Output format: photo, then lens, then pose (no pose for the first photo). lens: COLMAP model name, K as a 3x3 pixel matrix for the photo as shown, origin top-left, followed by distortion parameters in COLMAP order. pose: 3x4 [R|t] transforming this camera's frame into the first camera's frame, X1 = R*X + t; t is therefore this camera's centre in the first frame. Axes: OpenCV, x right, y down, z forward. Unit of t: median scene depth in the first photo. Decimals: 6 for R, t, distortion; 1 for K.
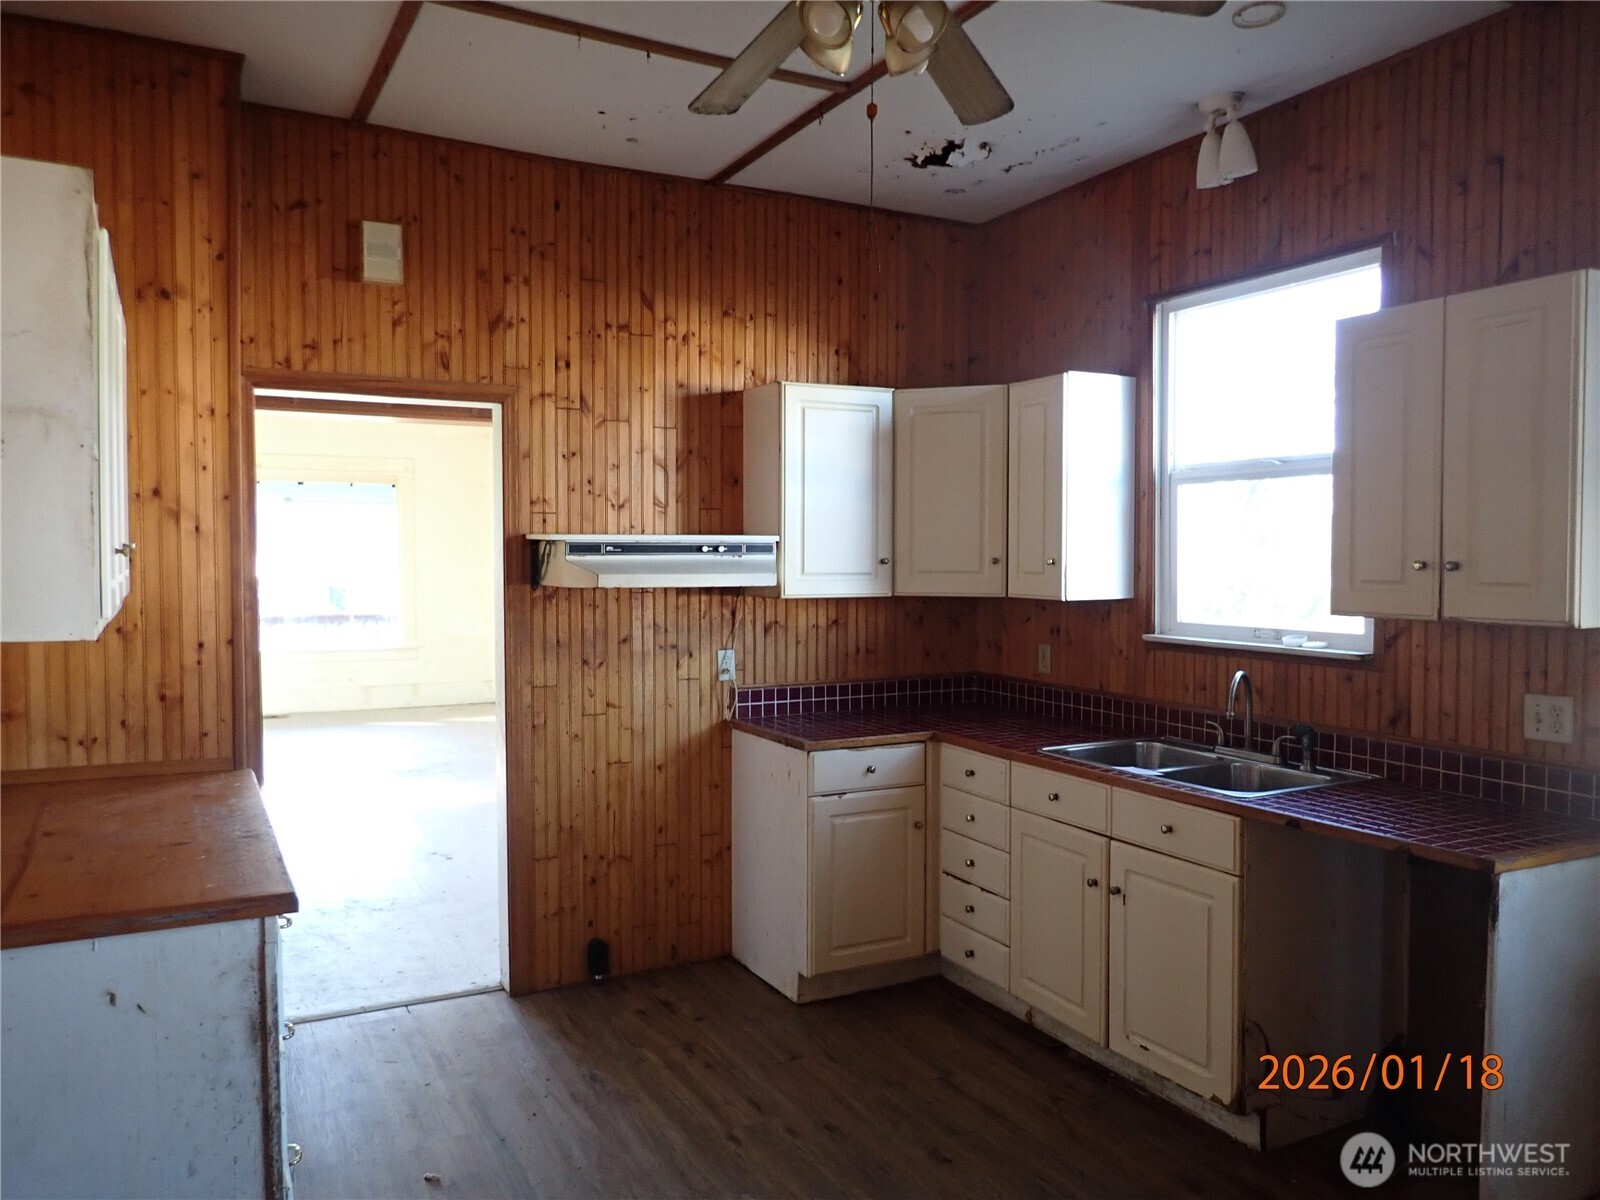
lens RADIAL K [[1190.5, 0, 798.5], [0, 1190.5, 605.7], [0, 0, 1]] dist [-0.001503, 0.004363]
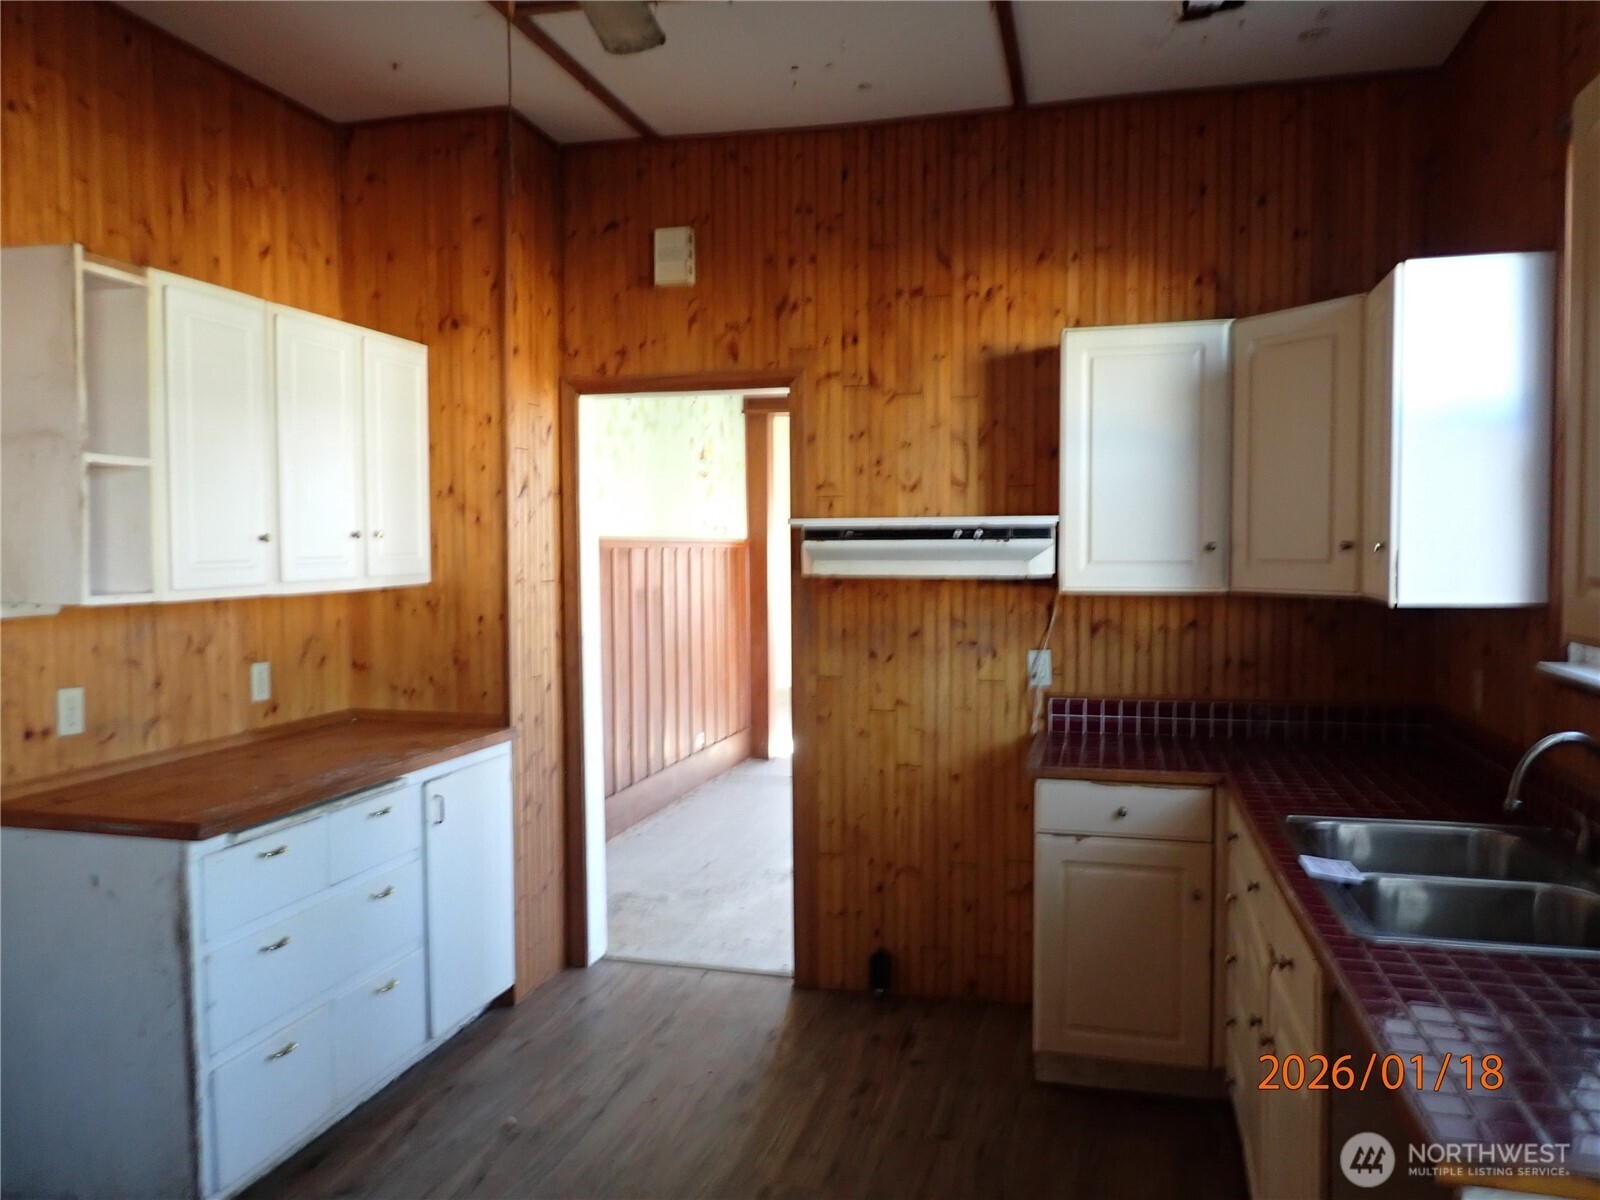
lens RADIAL K [[1190.5, 0, 793.4], [0, 1190.5, 602.6], [0, 0, 1]] dist [-0.001503, 0.004363]
pose [[0.739202, 0.029864, -0.672822, 0.411109], [-0.024982, 0.999545, 0.016919, -0.008183], [0.673021, 0.004301, 0.739611, 0.264514]]
